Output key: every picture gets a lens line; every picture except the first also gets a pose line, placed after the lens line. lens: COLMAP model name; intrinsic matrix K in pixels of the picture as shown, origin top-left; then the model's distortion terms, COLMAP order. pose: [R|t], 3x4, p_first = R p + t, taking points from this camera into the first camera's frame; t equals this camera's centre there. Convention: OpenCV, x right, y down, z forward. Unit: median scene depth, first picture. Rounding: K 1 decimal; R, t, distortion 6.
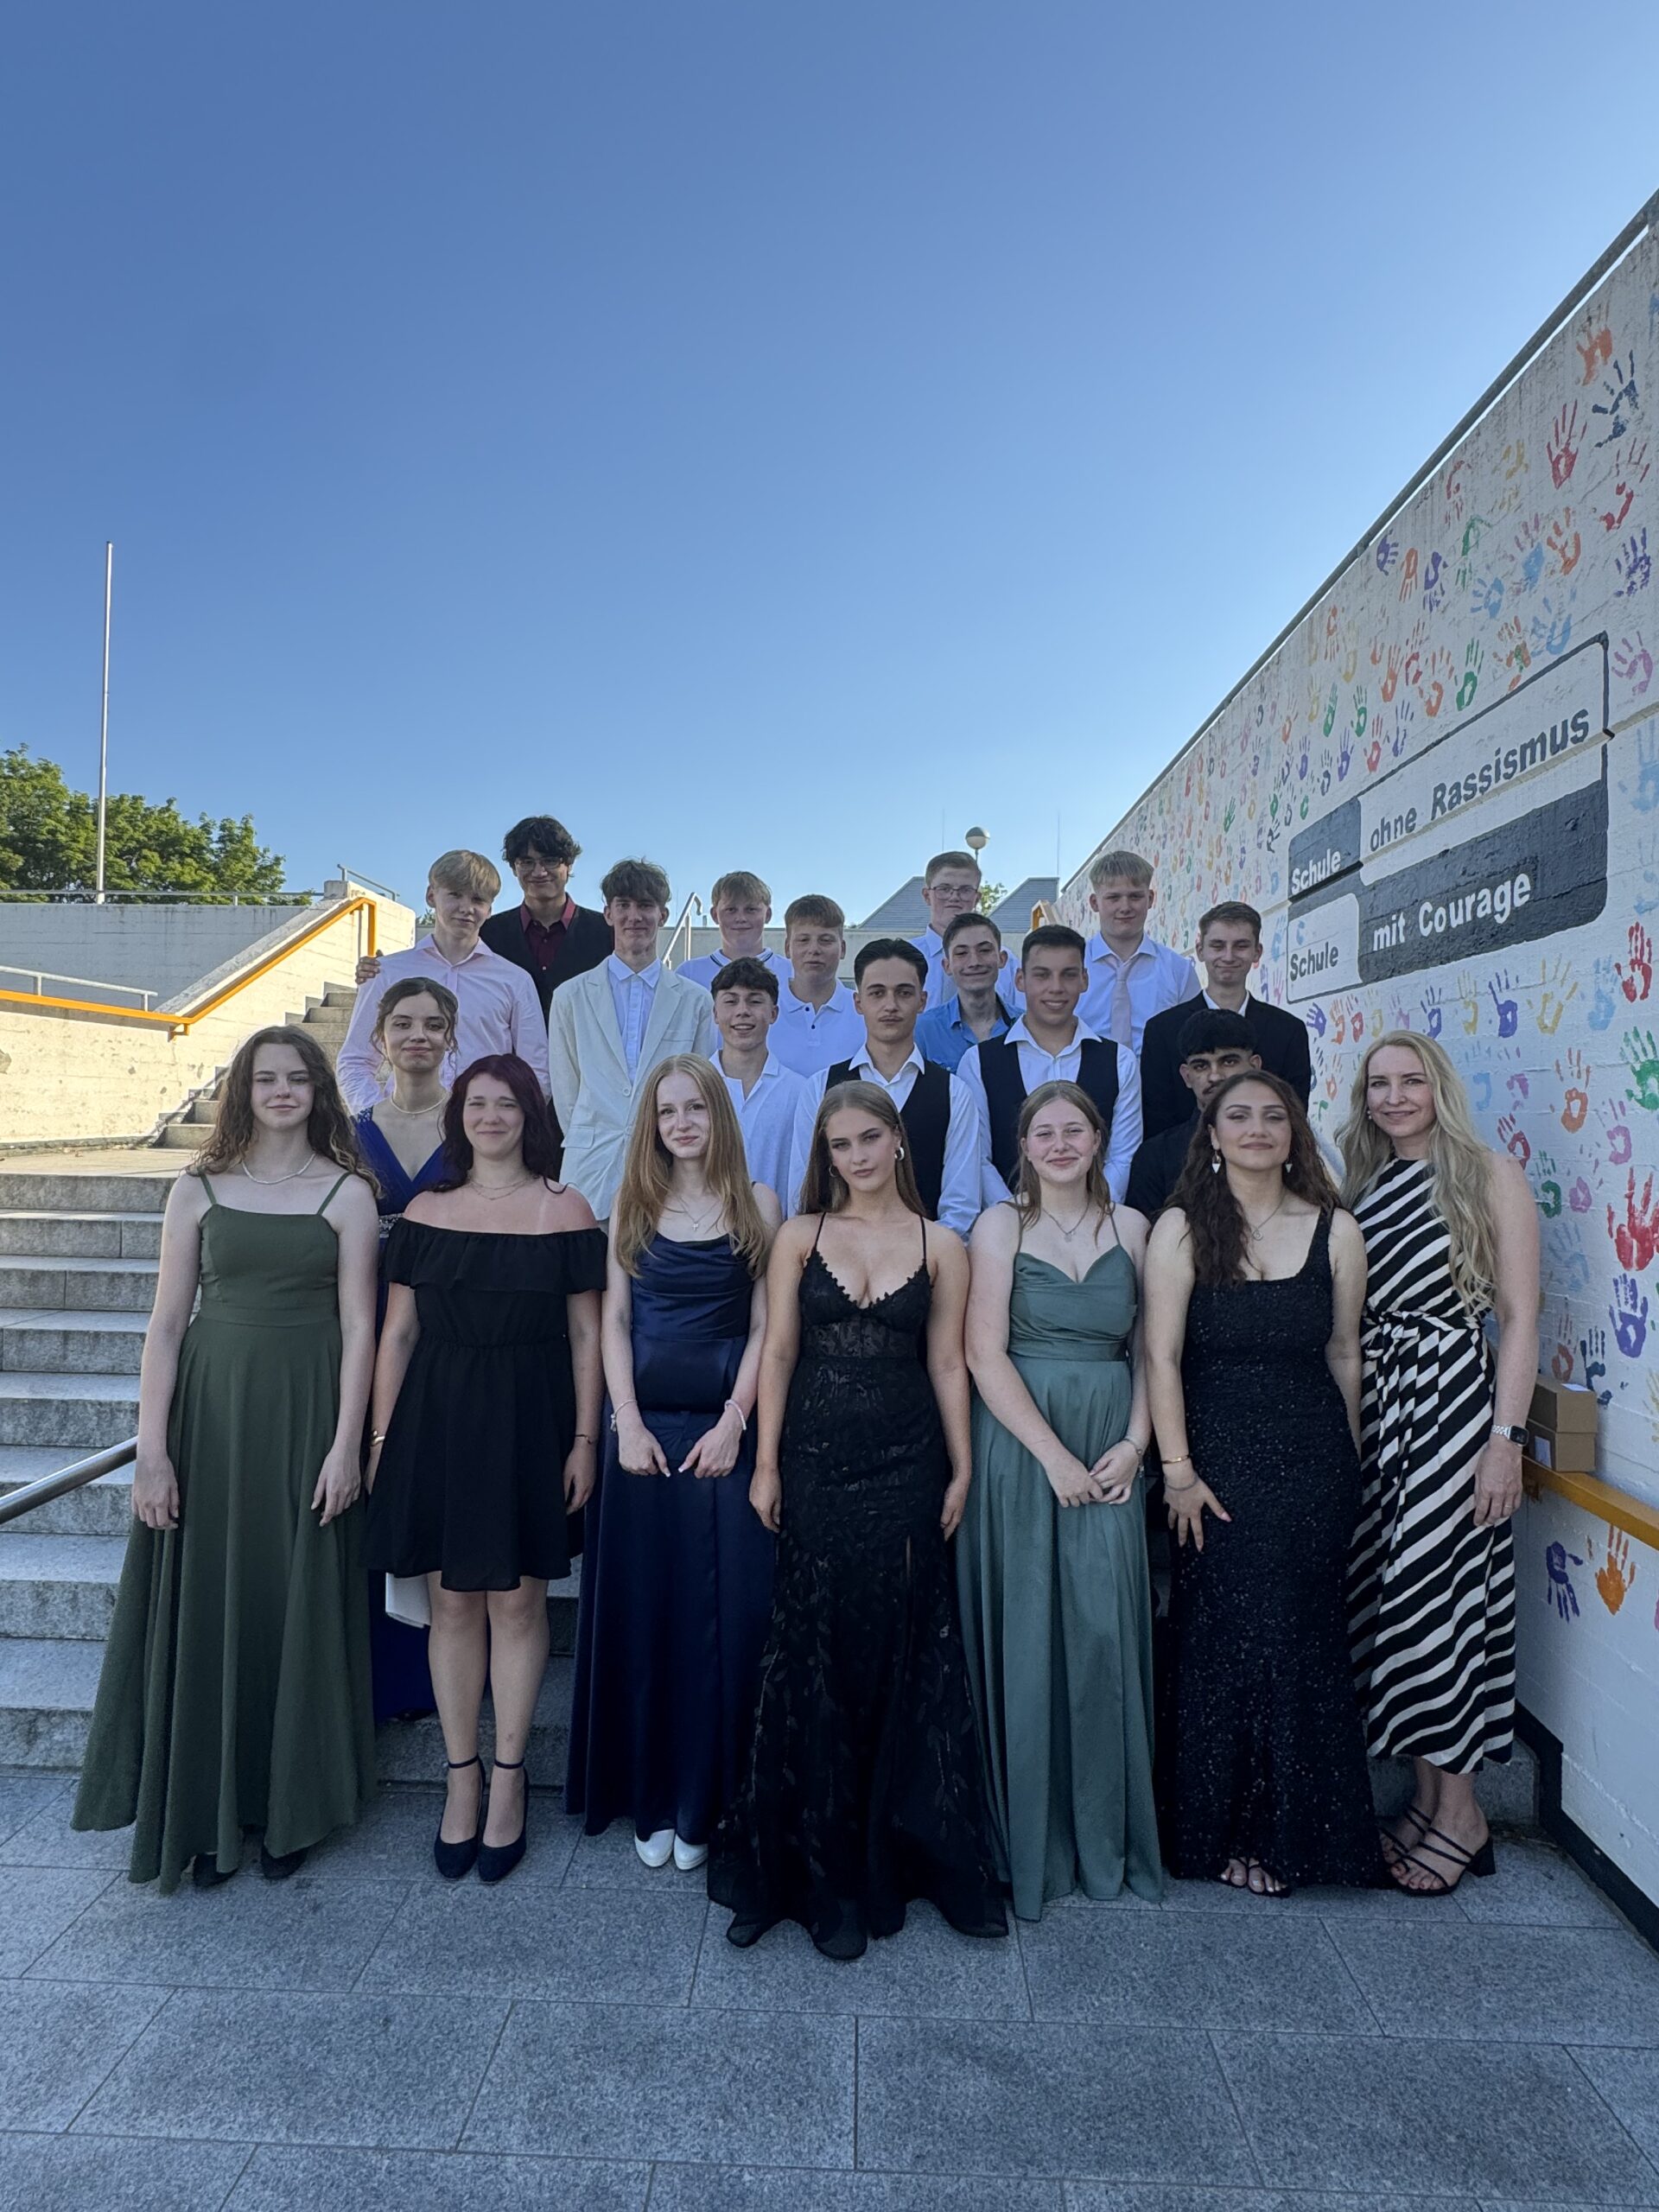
lens RADIAL K [[1160.3, 0, 849.5], [0, 1160.3, 1147.7], [0, 0, 1]] dist [-0.018771, 0.002190]
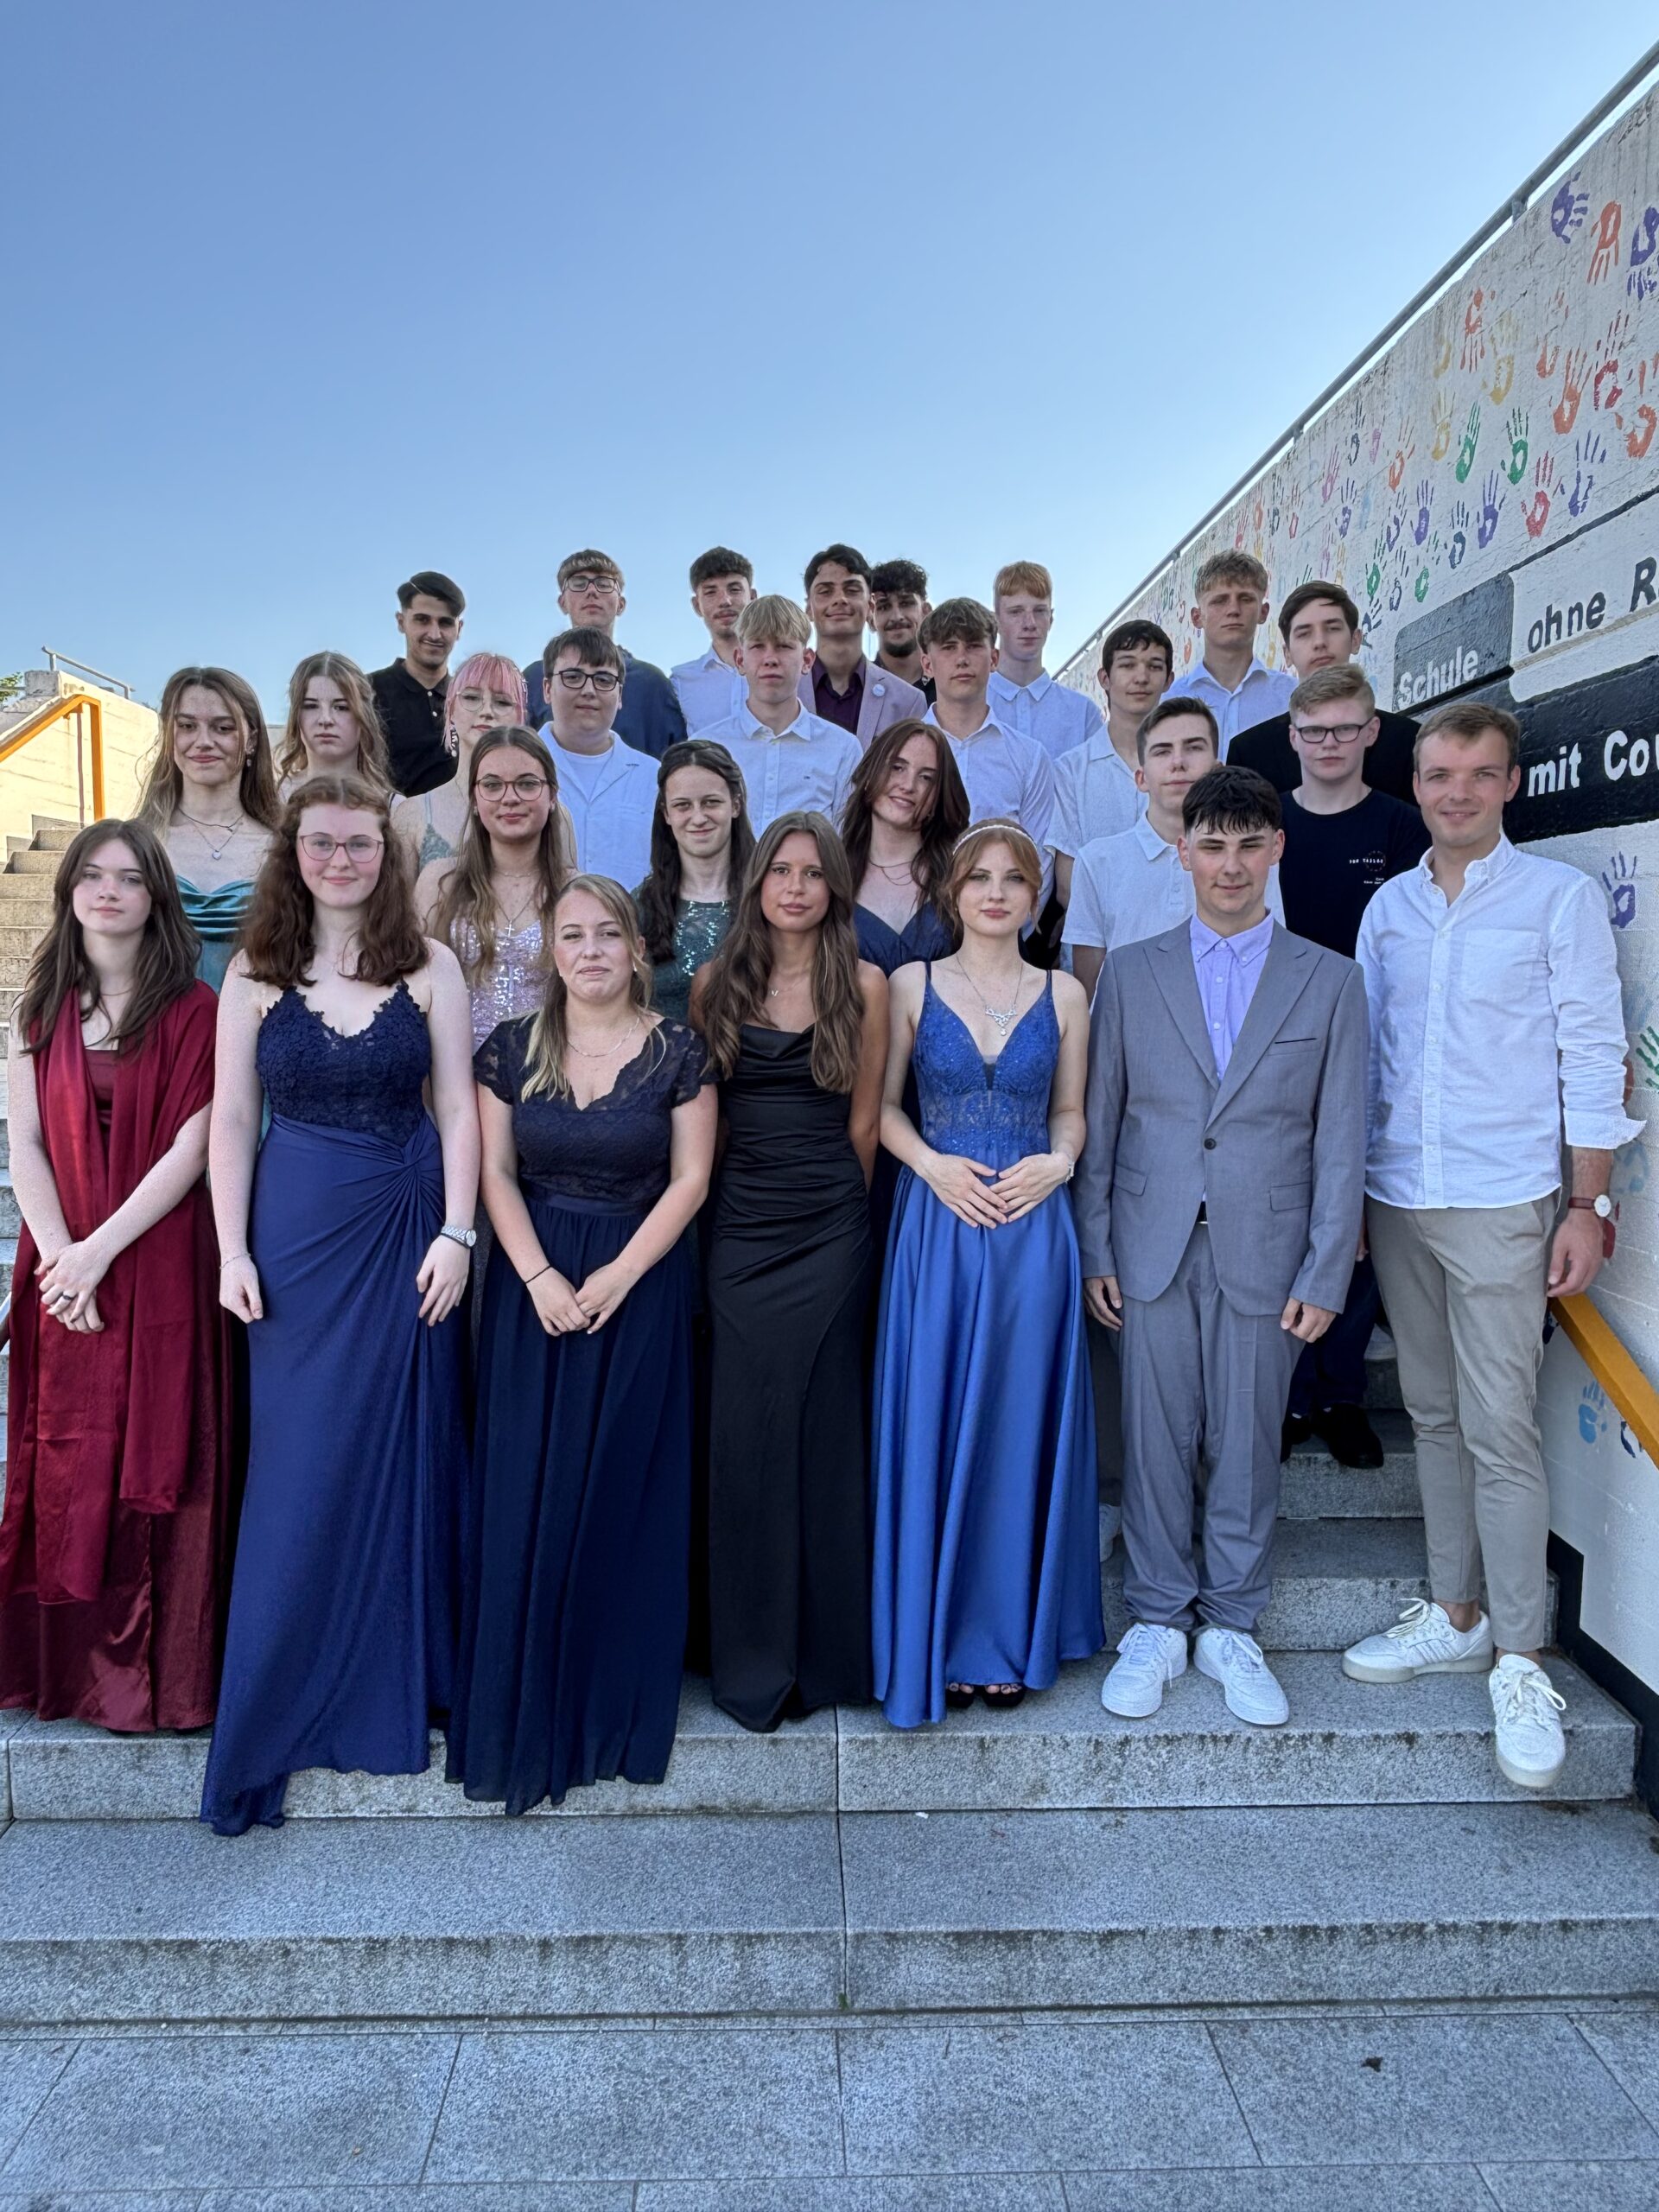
lens RADIAL K [[1472.9, 0, 855.2], [0, 1472.9, 1159.5], [0, 0, 1]] dist [-0.059011, 0.021448]
pose [[0.997166, -0.020498, 0.072381, -0.026078], [0.013051, 0.994709, 0.101902, -0.044863], [-0.074087, -0.100669, 0.992158, 0.125122]]
